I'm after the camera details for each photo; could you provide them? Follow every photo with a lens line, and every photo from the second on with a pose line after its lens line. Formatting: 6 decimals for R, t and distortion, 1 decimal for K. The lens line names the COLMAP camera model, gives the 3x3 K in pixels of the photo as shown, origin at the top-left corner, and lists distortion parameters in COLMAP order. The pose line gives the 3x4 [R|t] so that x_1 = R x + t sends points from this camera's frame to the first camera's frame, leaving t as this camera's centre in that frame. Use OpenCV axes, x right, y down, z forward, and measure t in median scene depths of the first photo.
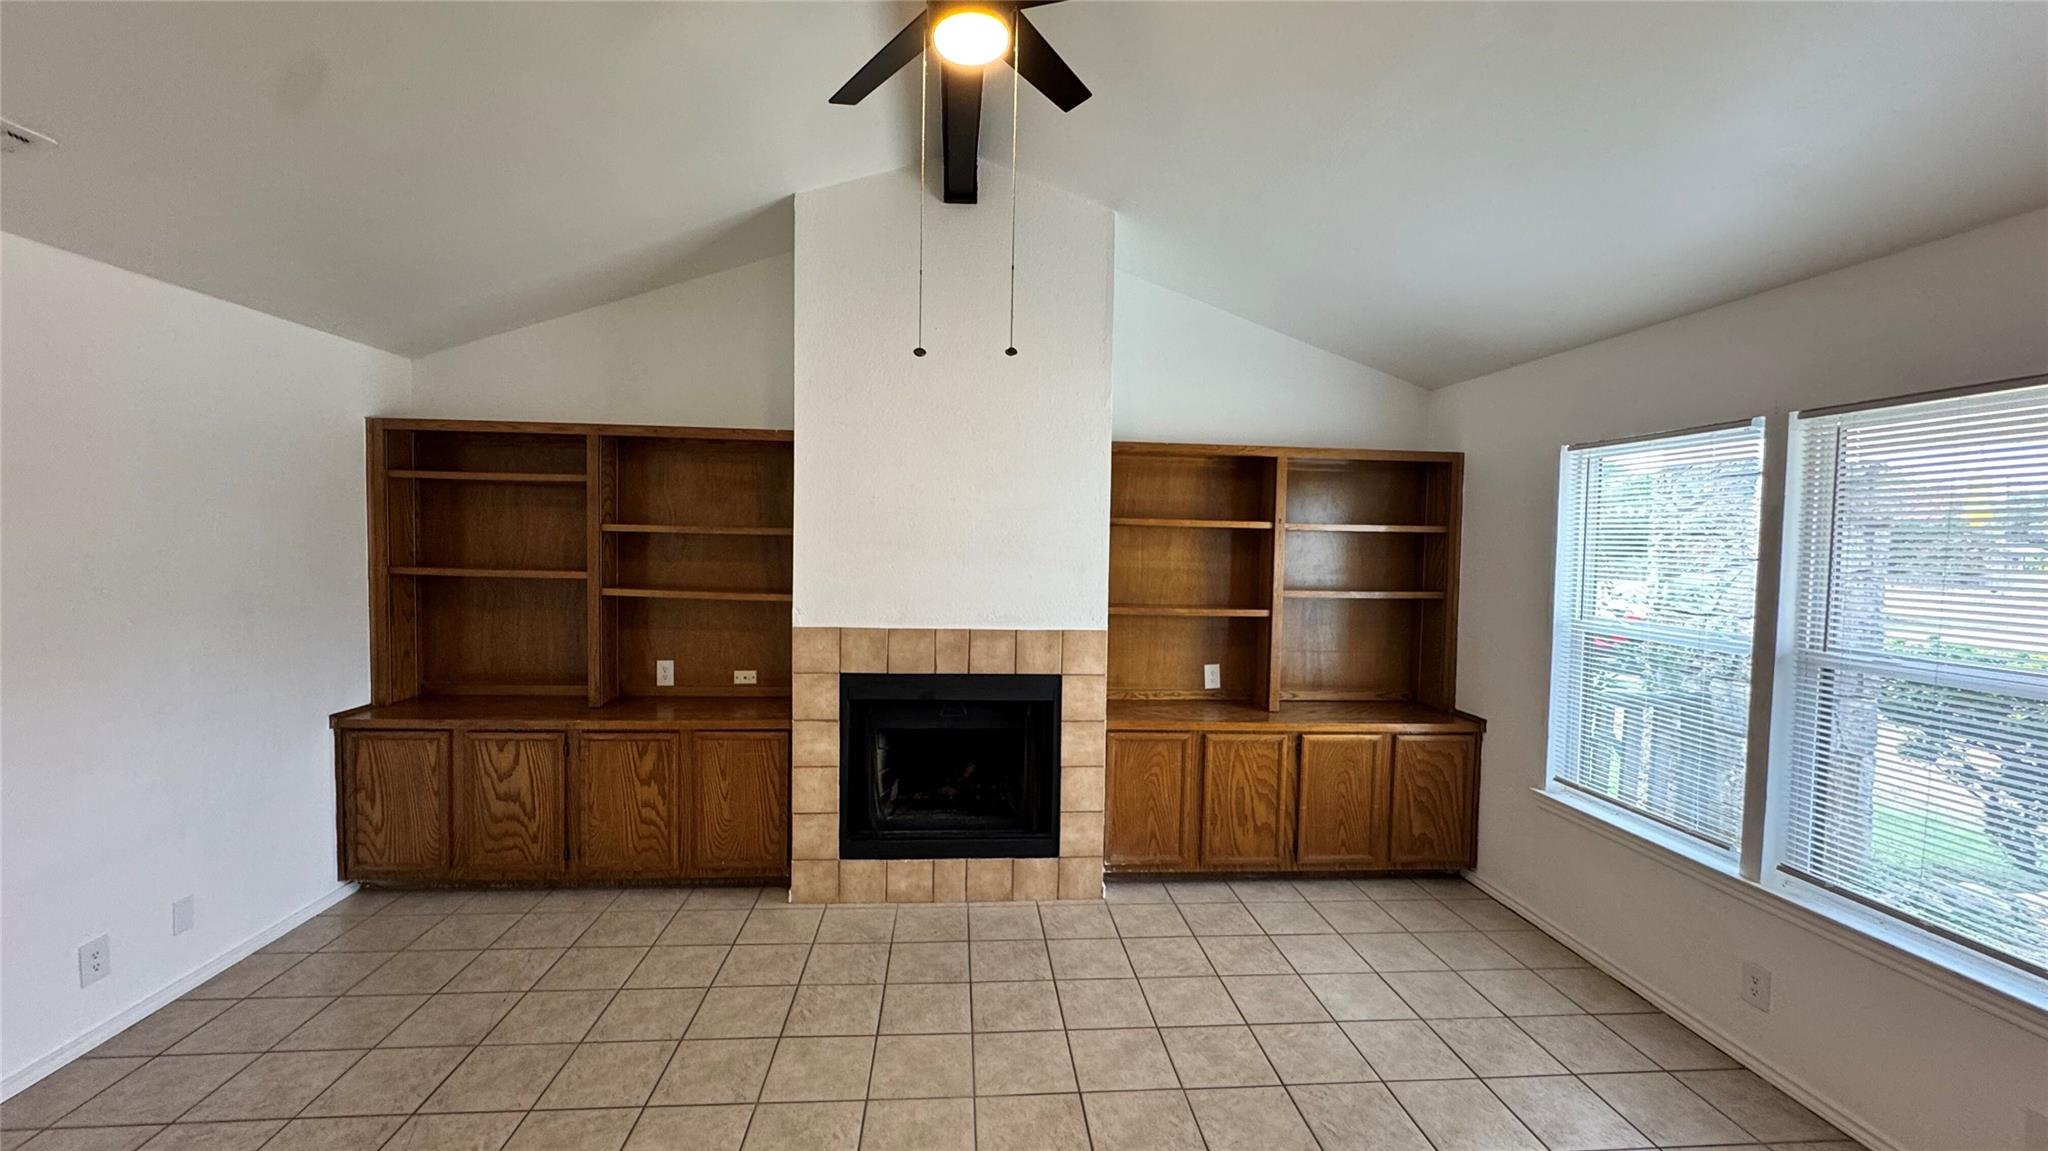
lens RADIAL K [[821.7, 0, 1020.6], [0, 821.7, 572.5], [0, 0, 1]] dist [-0.003170, 0.000610]
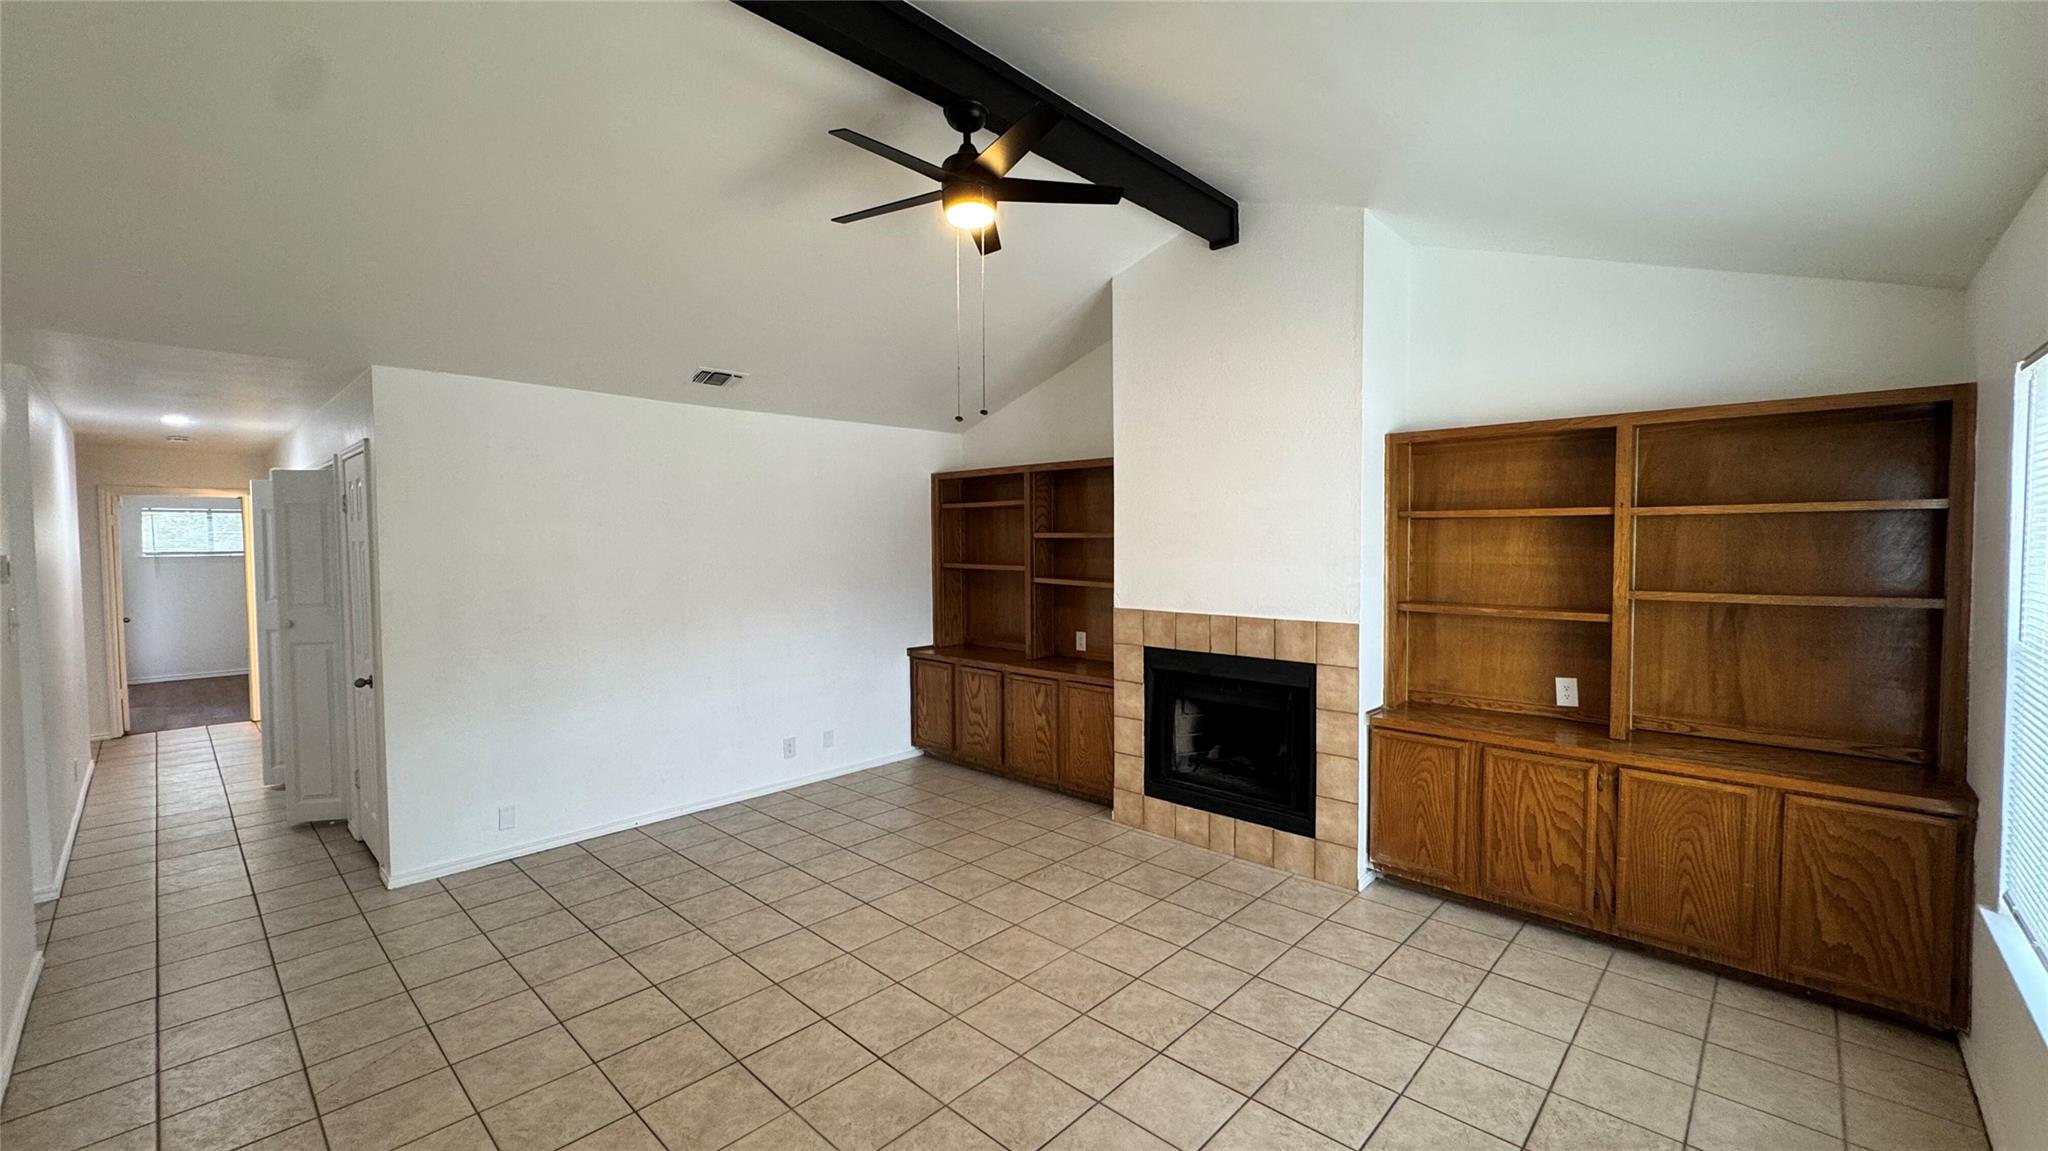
lens RADIAL K [[821.7, 0, 1020.6], [0, 821.7, 572.5], [0, 0, 1]] dist [-0.003170, 0.000610]
pose [[0.666941, 0.006101, -0.745085, 0.577625], [-0.011940, 0.999926, -0.002500, 0.014833], [0.745015, 0.010564, 0.666964, 0.019287]]
